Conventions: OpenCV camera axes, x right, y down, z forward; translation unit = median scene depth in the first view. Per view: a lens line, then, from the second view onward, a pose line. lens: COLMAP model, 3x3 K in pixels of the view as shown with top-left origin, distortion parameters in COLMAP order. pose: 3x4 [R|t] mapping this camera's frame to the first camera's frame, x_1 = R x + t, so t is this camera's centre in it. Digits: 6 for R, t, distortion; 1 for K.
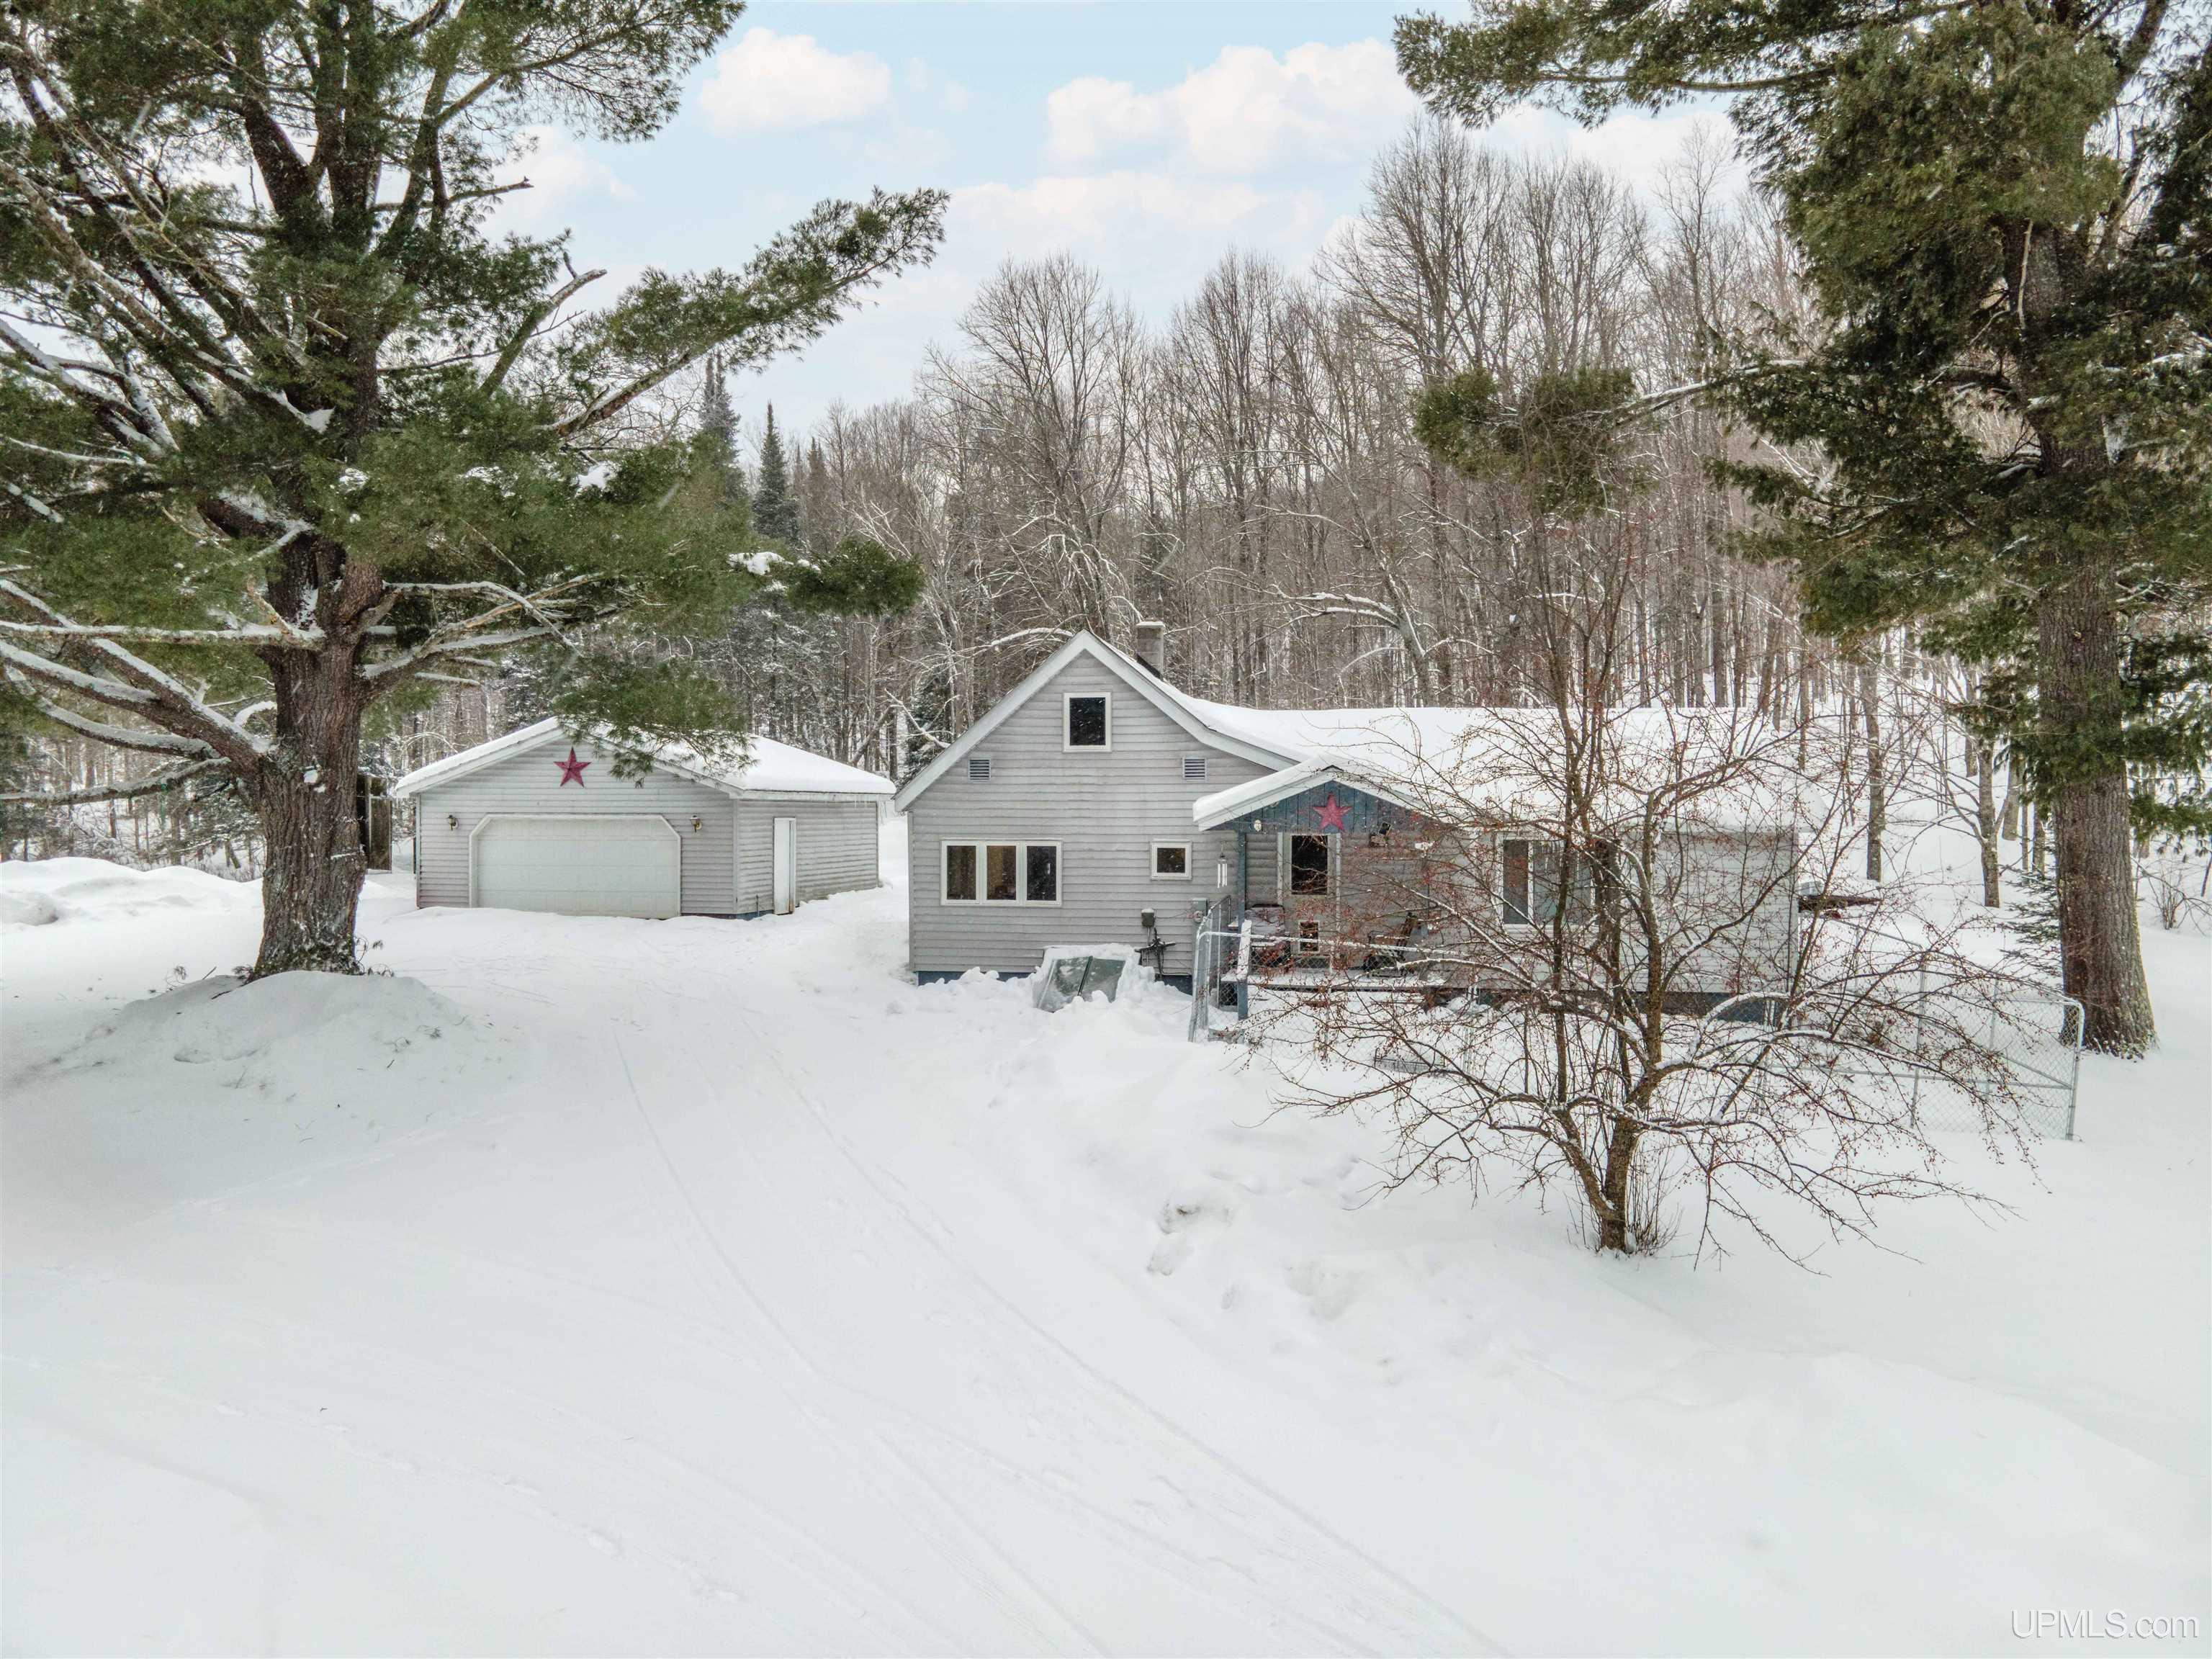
lens RADIAL K [[1613.7, 0, 1101.0], [0, 1613.7, 836.4], [0, 0, 1]] dist [0.029110, 0.004478]
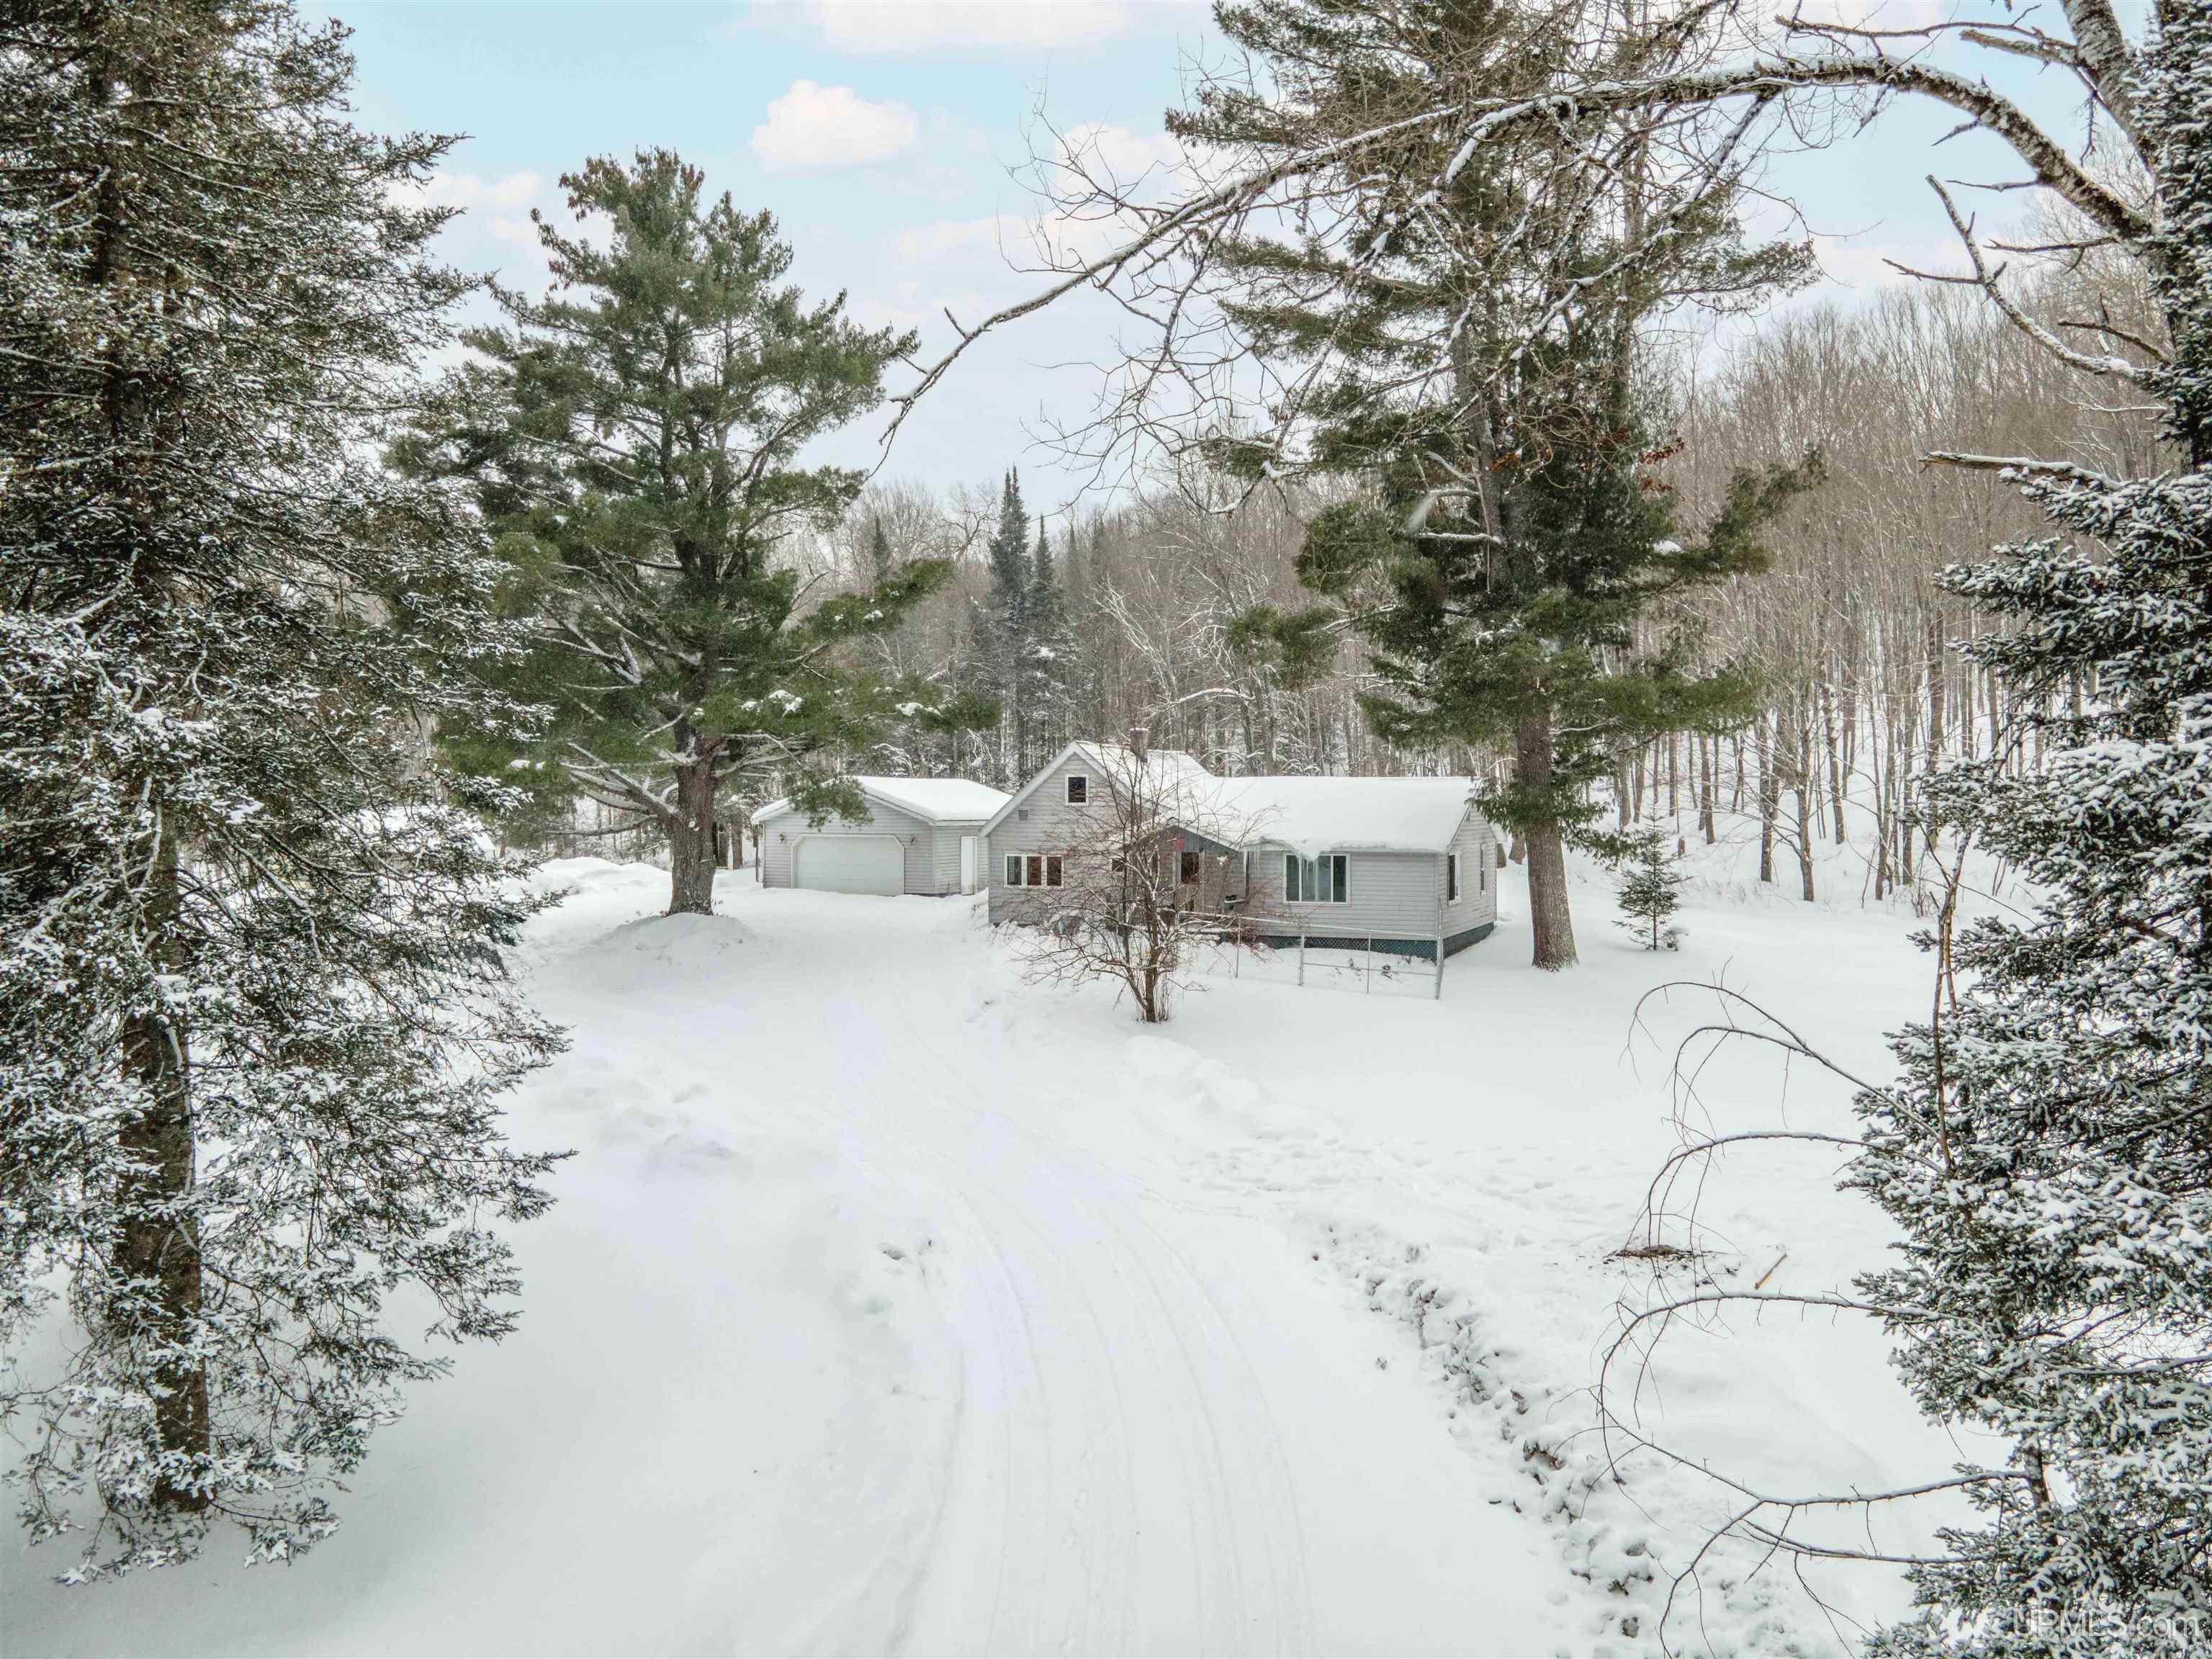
lens RADIAL K [[1613.7, 0, 1101.0], [0, 1613.7, 836.4], [0, 0, 1]] dist [0.029110, 0.004478]
pose [[0.971453, 0.003108, -0.237212, 0.533465], [-0.002550, 0.999993, 0.002659, -0.026369], [0.237219, -0.001979, 0.971454, -0.926962]]
